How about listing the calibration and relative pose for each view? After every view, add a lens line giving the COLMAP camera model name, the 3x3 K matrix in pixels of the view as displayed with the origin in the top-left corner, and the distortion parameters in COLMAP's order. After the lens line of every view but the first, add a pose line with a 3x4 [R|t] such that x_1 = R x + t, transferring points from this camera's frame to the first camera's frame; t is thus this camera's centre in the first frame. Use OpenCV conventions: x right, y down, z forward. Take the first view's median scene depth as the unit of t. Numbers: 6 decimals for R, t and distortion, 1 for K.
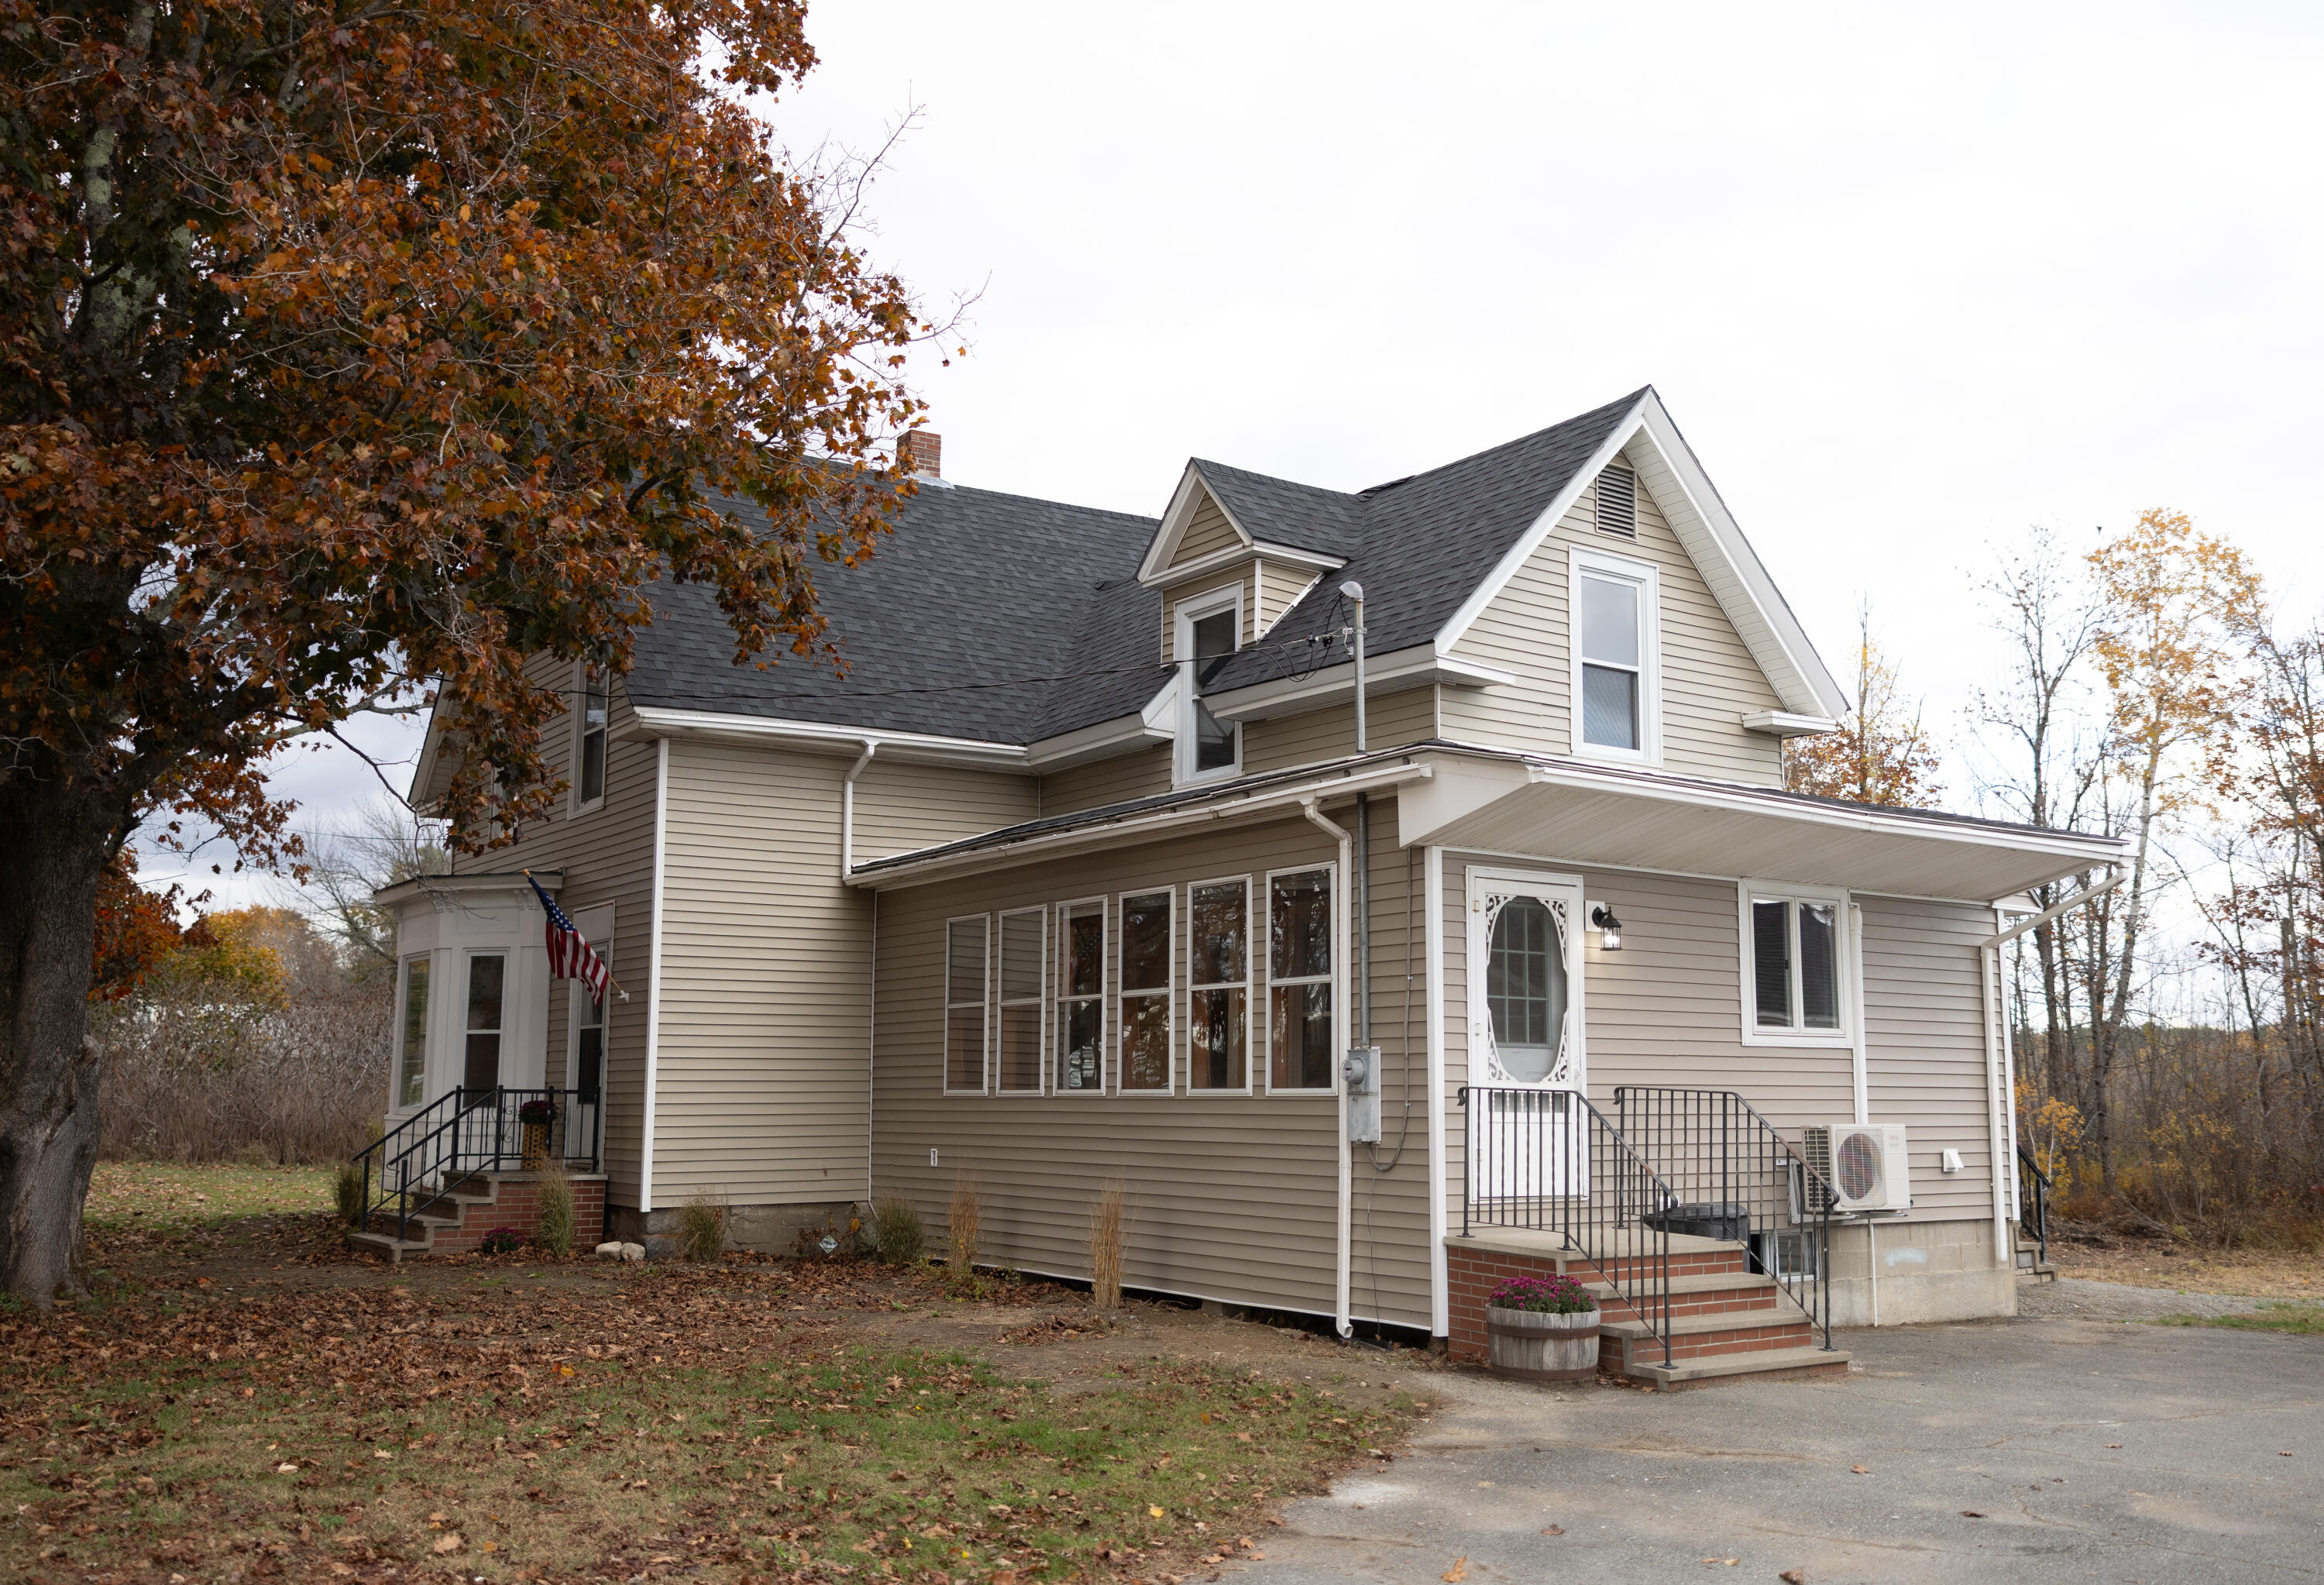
lens RADIAL K [[2065.5, 0, 1162.9], [0, 2065.5, 794.6], [0, 0, 1]] dist [0.011769, 0.001366]
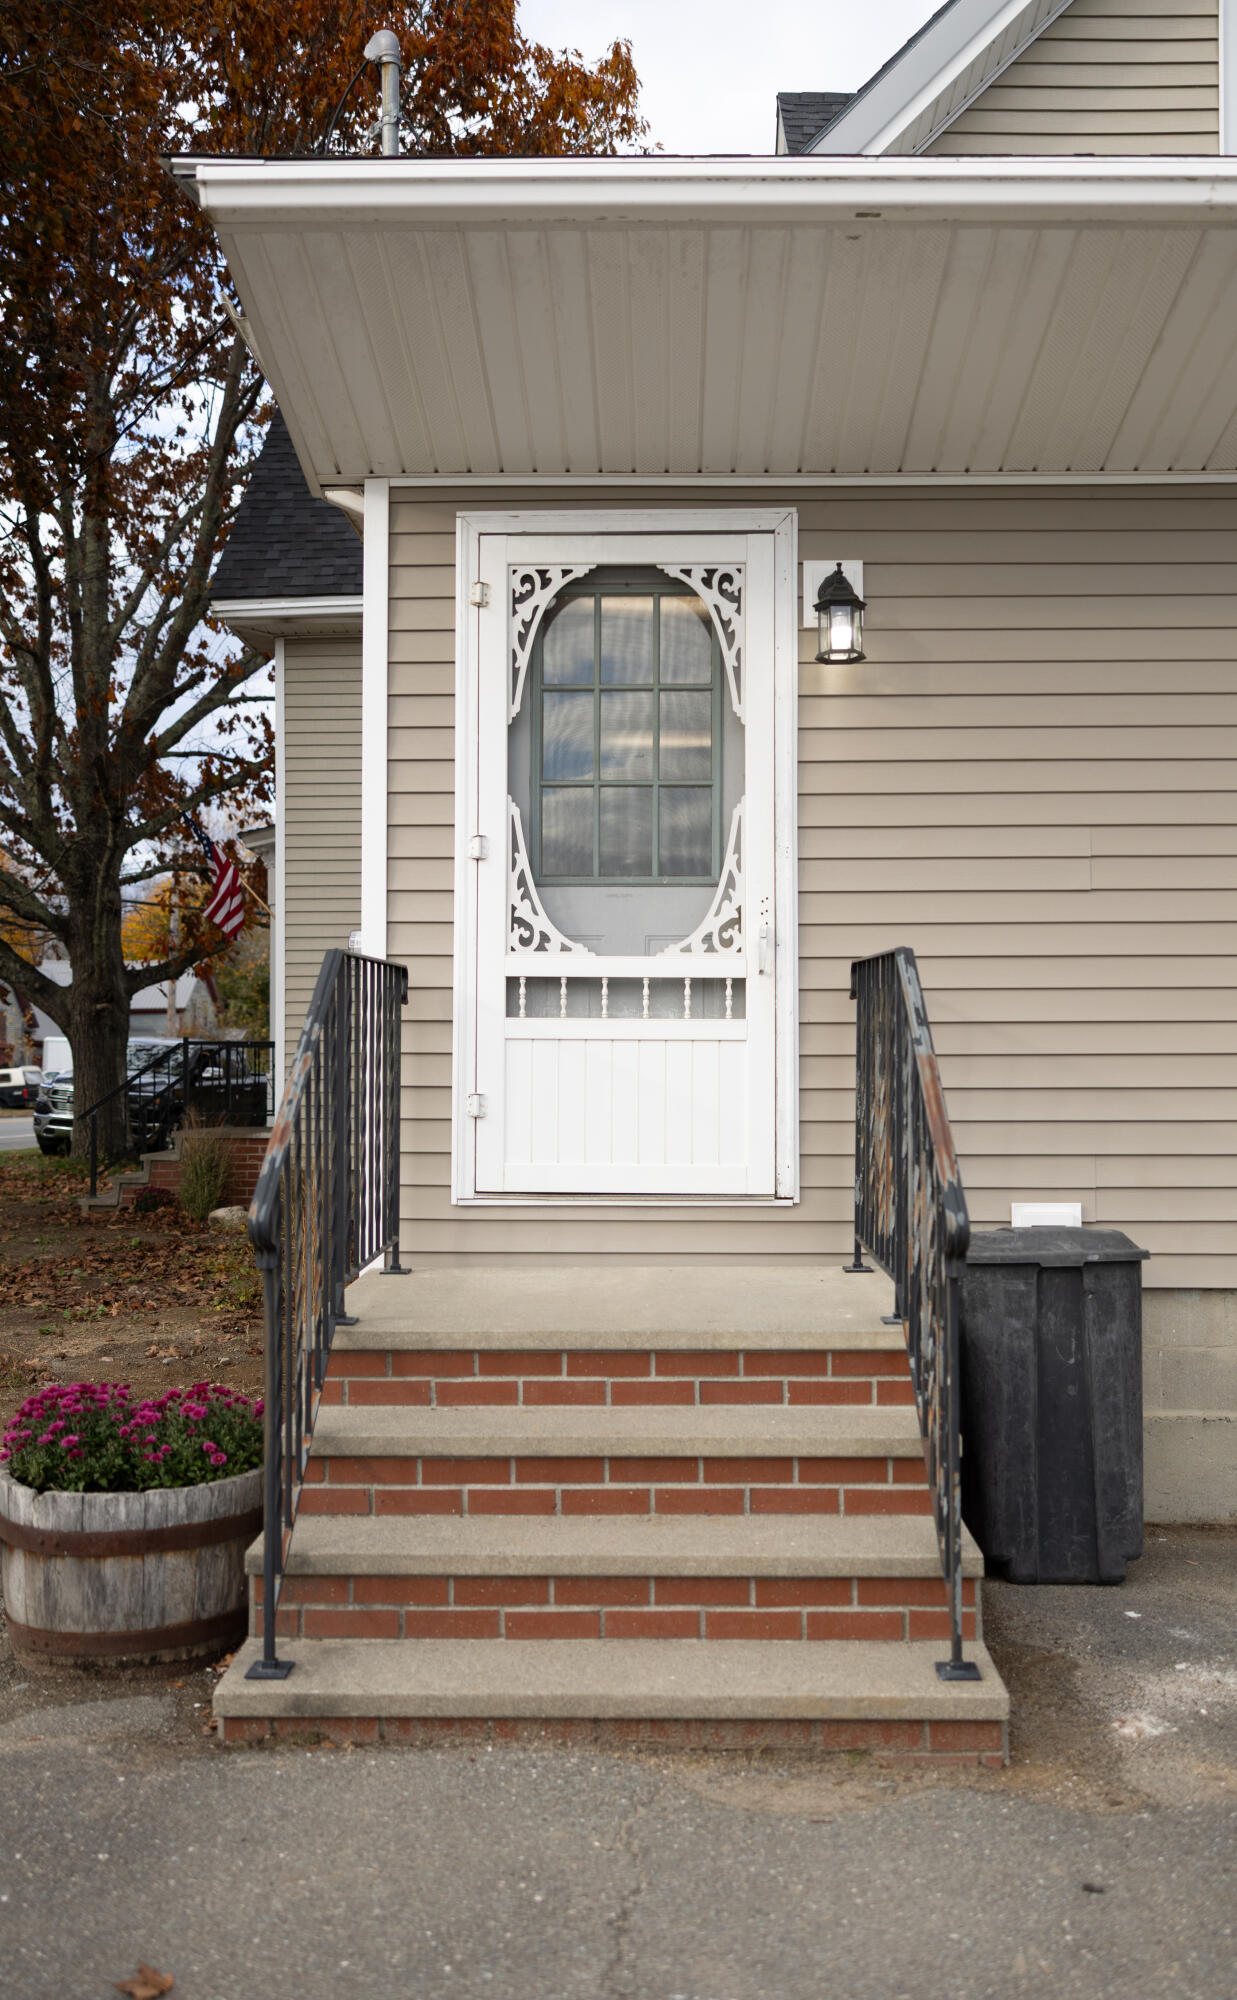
lens RADIAL K [[1690.3, 0, 618.5], [0, 1690.3, 1001.9], [0, 0, 1]] dist [0.043122, 0.003212]
pose [[0.807089, -0.030823, -0.589625, 0.402427], [0.087420, 0.993868, 0.067707, 0.122874], [0.583923, -0.106191, 0.804834, 0.684296]]
